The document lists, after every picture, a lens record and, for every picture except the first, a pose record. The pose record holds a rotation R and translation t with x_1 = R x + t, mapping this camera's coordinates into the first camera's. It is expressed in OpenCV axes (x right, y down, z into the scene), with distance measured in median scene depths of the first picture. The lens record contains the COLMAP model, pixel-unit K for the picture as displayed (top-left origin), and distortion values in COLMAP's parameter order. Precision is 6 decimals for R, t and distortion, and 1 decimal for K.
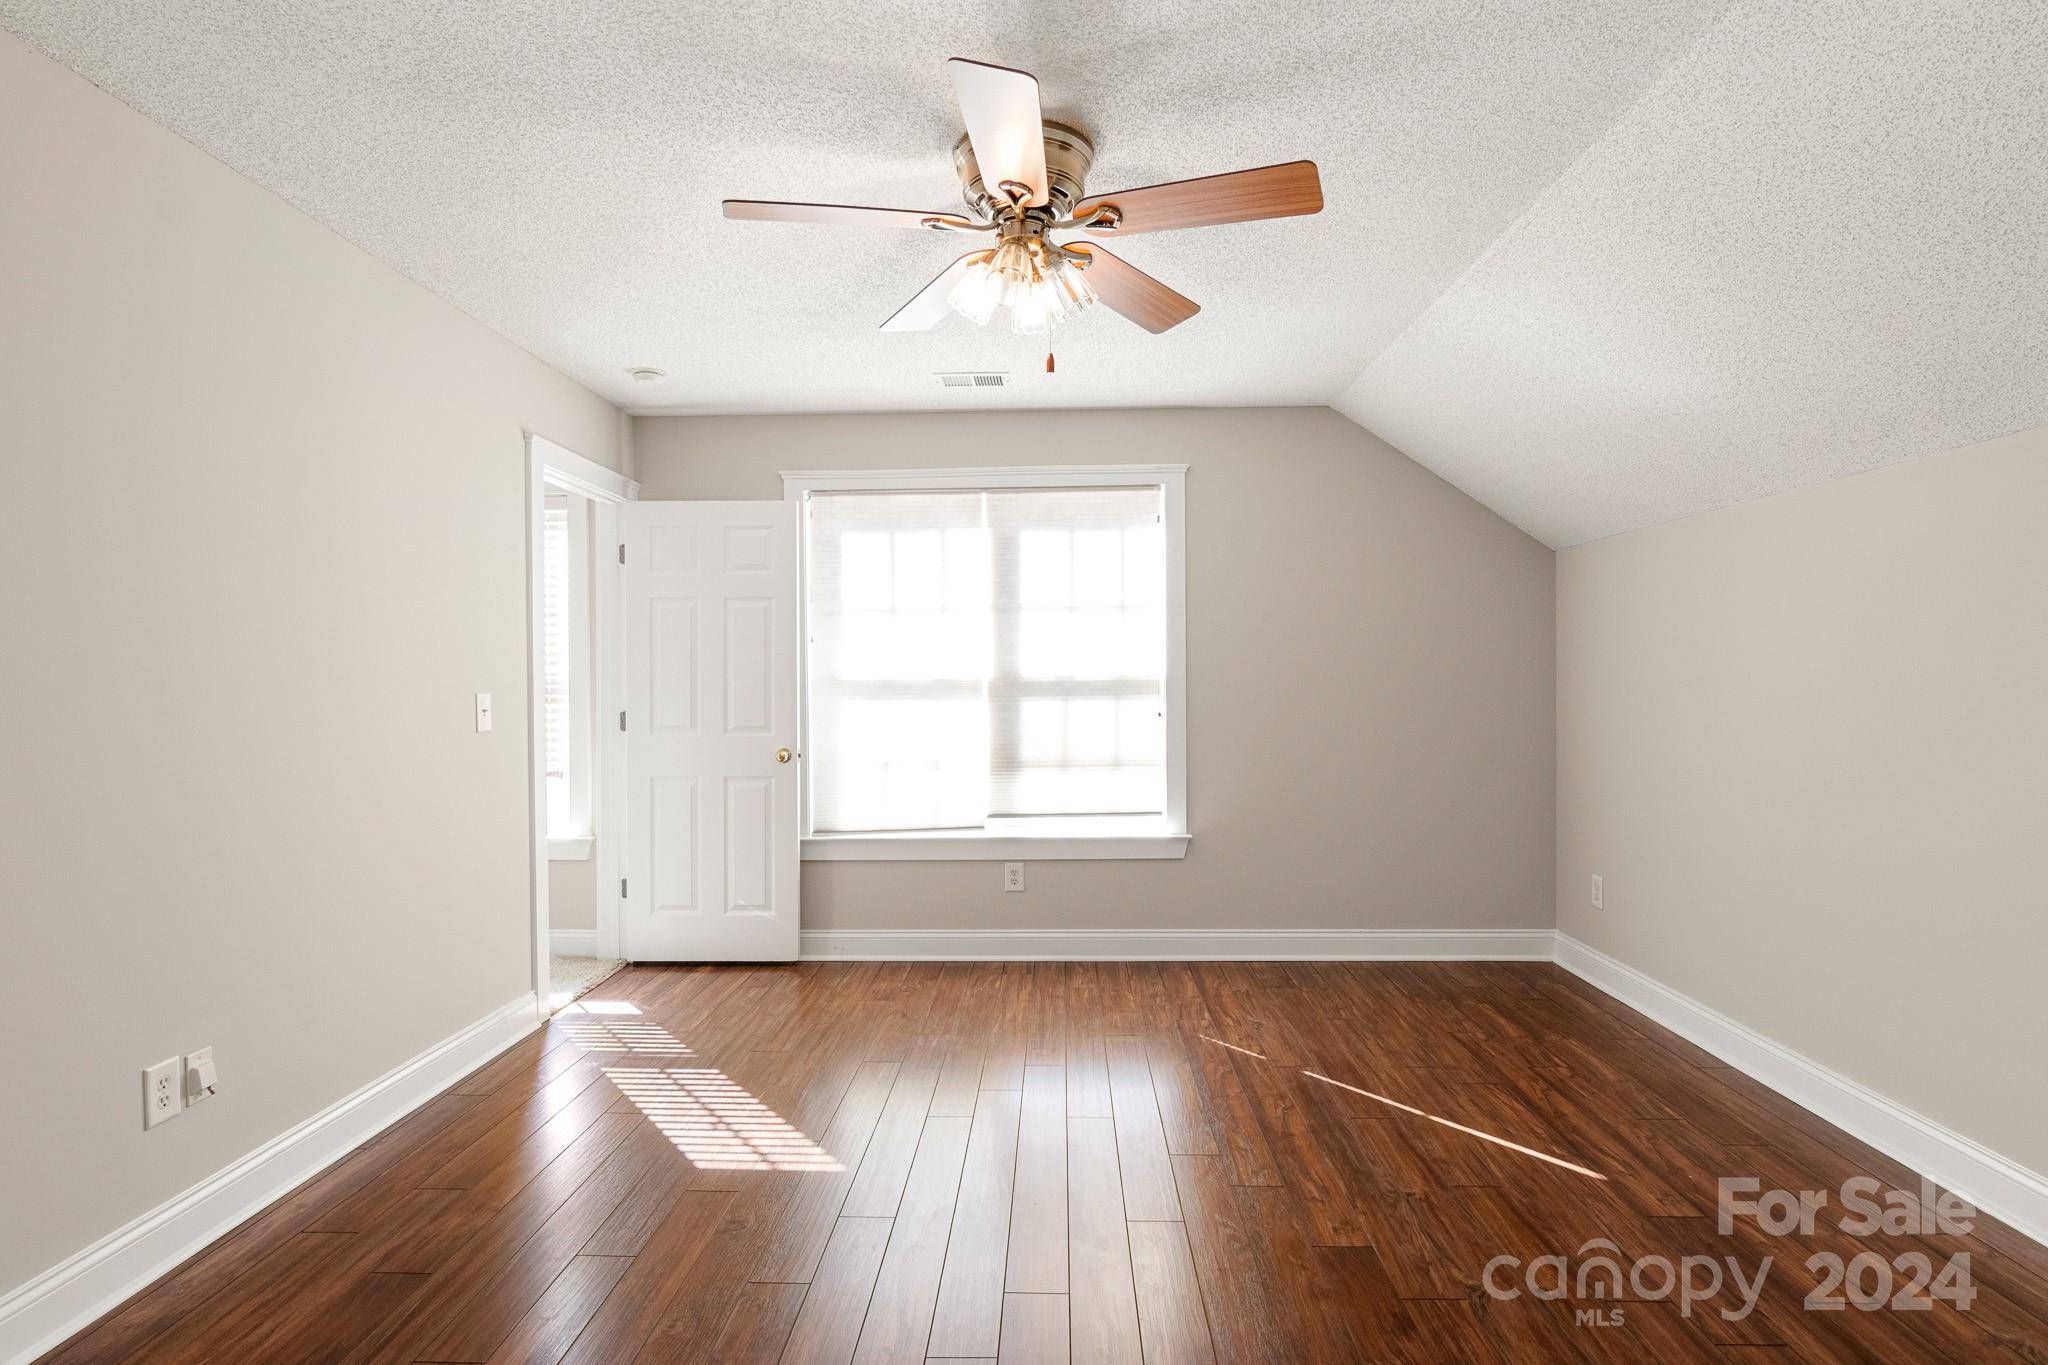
lens RADIAL K [[1042.3, 0, 1096.4], [0, 1042.3, 741.5], [0, 0, 1]] dist [-0.001095, -0.001650]
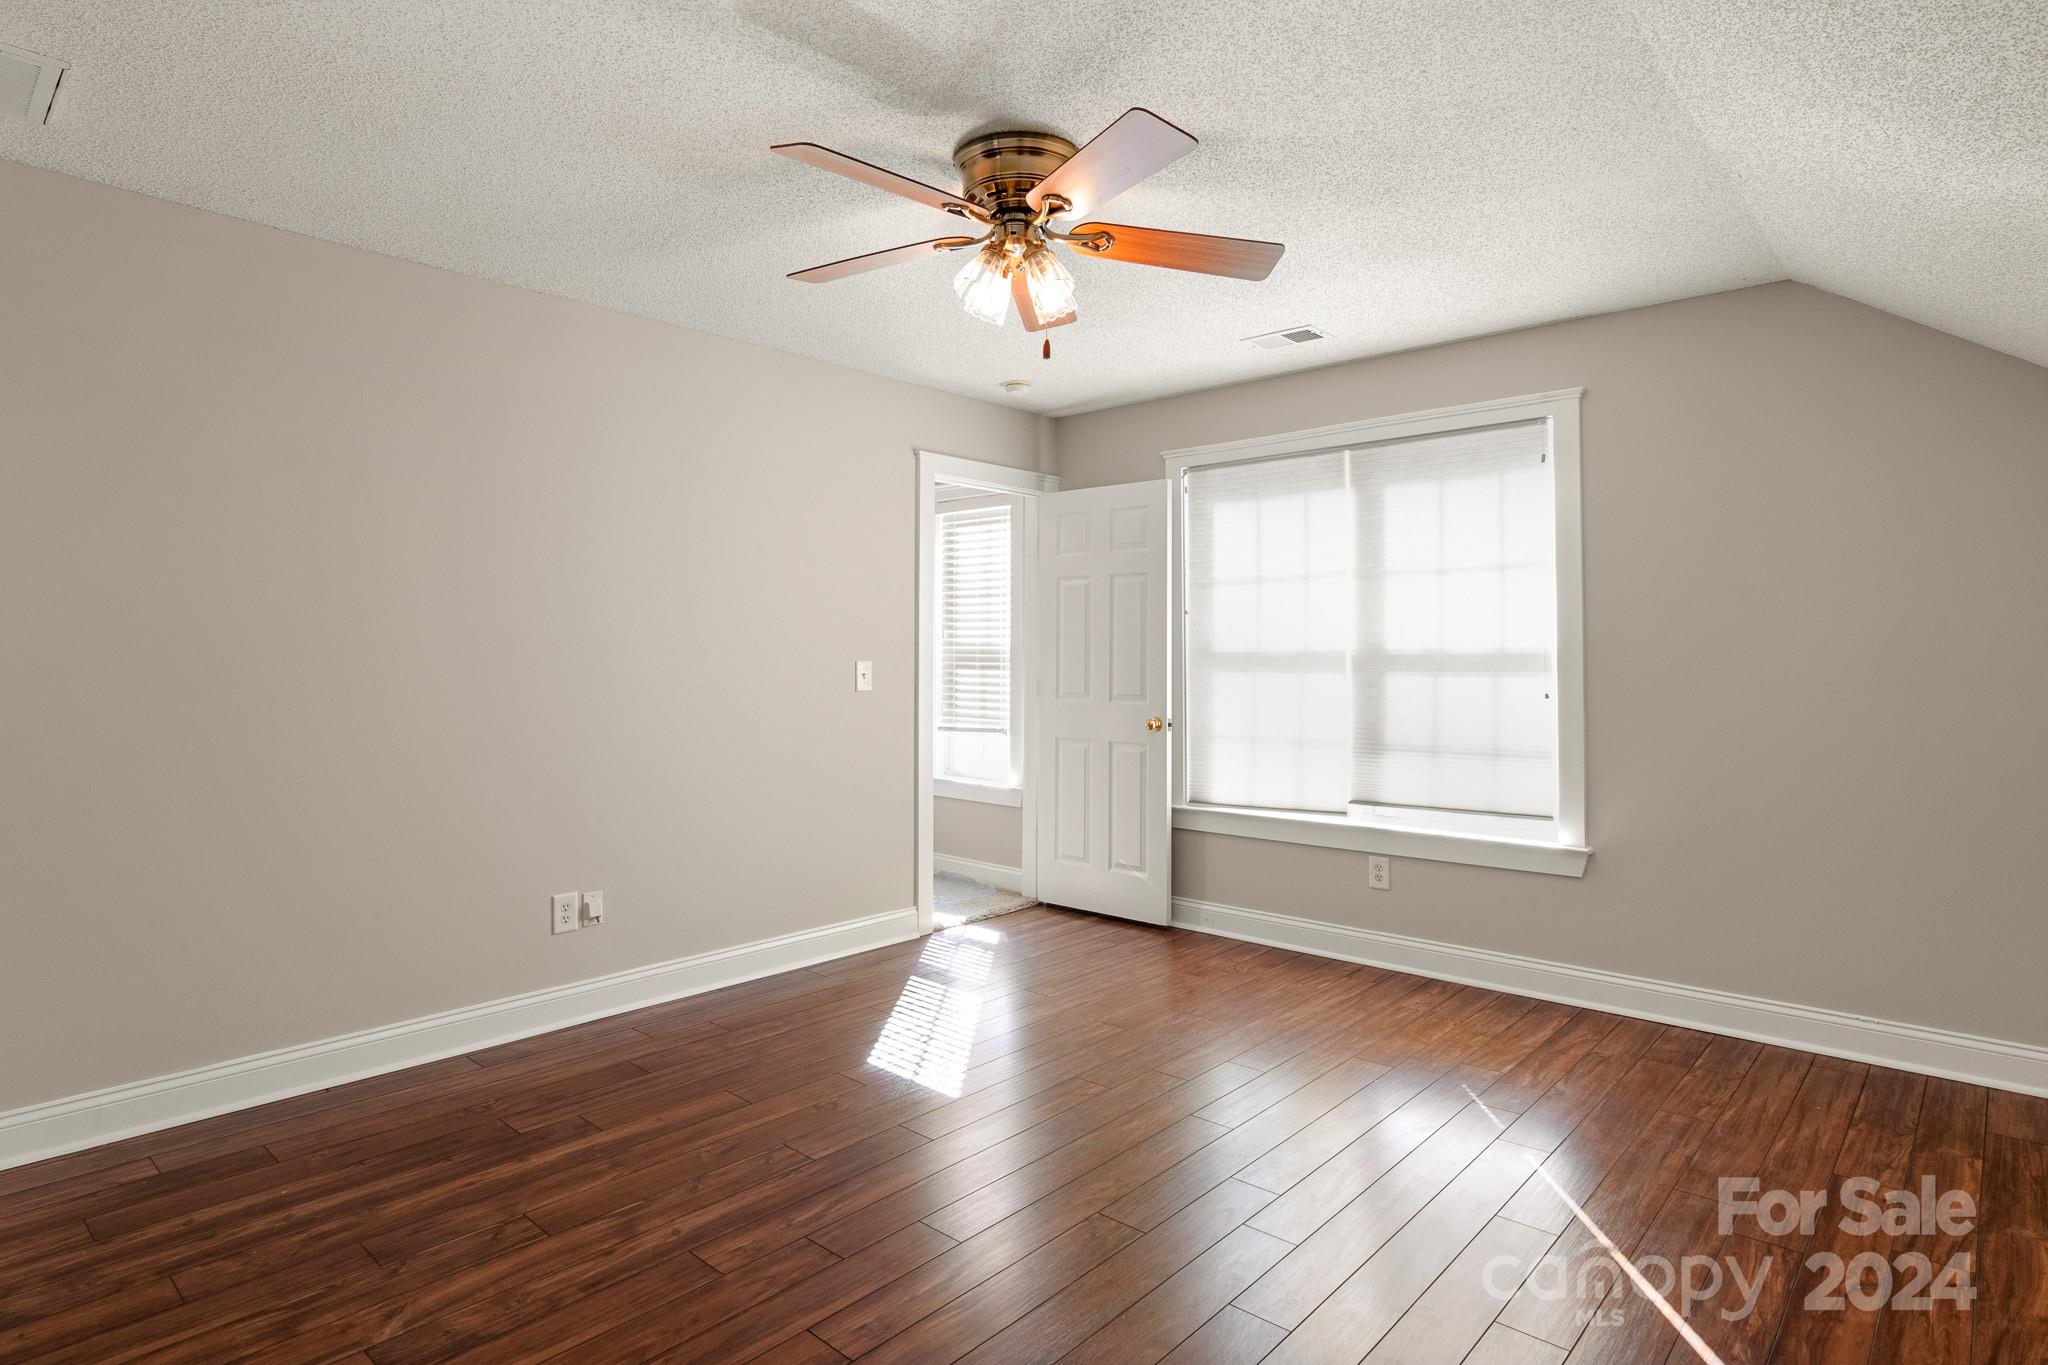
lens RADIAL K [[1104.0, 0, 1021.7], [0, 1104.0, 675.8], [0, 0, 1]] dist [-0.006697, -0.000624]
pose [[0.759153, 0.019807, -0.650611, 0.310371], [-0.042689, 0.998900, -0.019402, -0.007387], [0.649511, 0.042503, 0.759163, 0.076789]]
